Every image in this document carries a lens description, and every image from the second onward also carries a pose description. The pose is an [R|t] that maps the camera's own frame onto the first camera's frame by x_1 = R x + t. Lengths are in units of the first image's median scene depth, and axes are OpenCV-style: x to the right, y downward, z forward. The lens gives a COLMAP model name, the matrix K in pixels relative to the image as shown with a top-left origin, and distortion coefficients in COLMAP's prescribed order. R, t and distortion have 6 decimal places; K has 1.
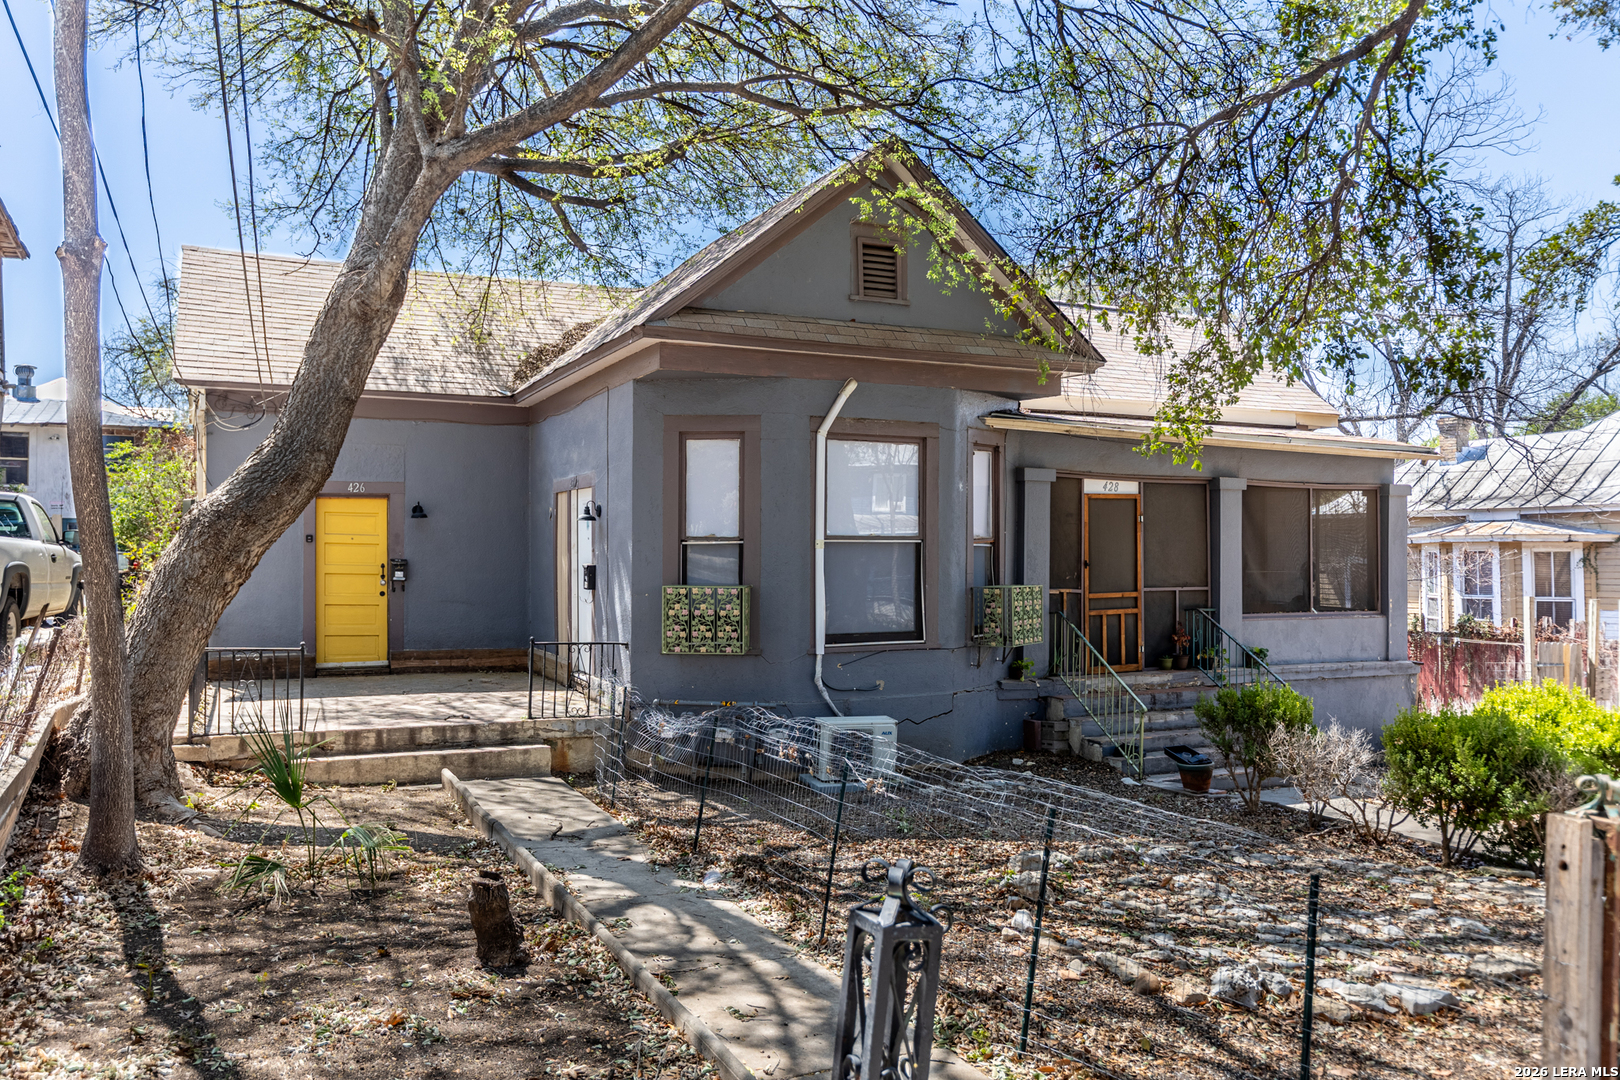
lens RADIAL K [[1236.3, 0, 807.9], [0, 1236.3, 545.6], [0, 0, 1]] dist [-0.003724, -0.000447]
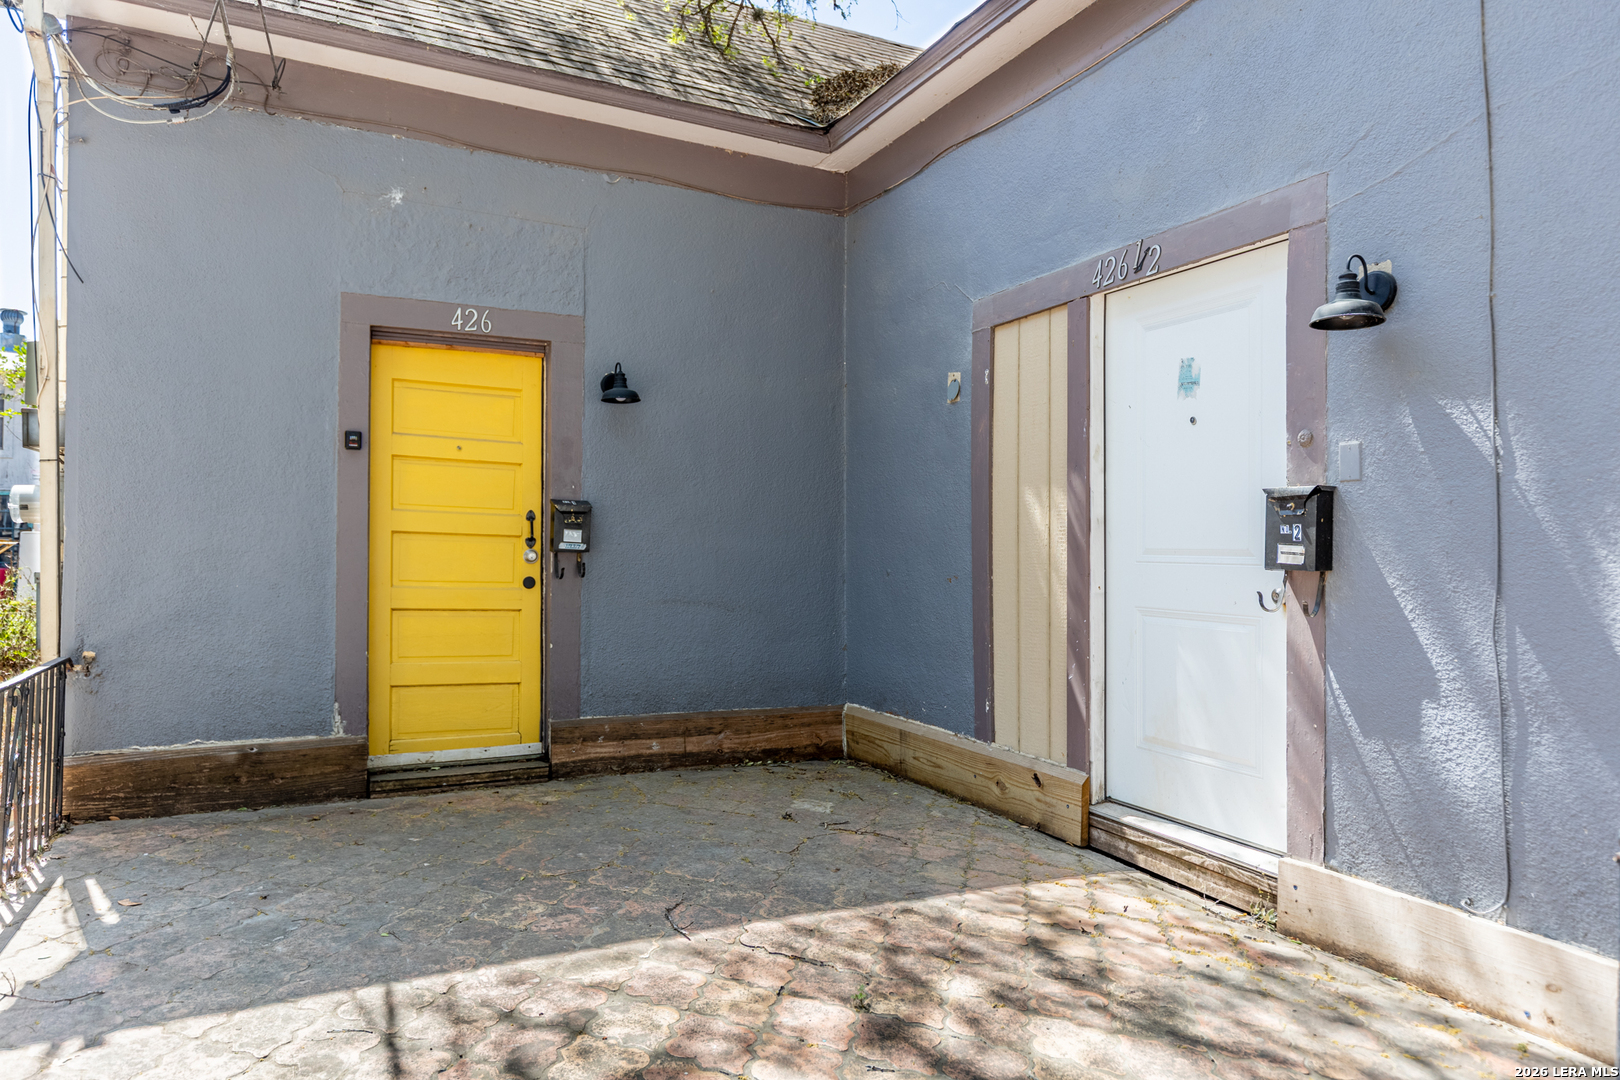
lens RADIAL K [[1040.2, 0, 813.2], [0, 1040.2, 541.3], [0, 0, 1]] dist [-0.004430, -0.001240]
pose [[0.999555, 0.006198, 0.029182, -0.258499], [-0.005973, 0.999952, -0.007767, 0.027051], [-0.029228, 0.007590, 0.999544, 0.644966]]
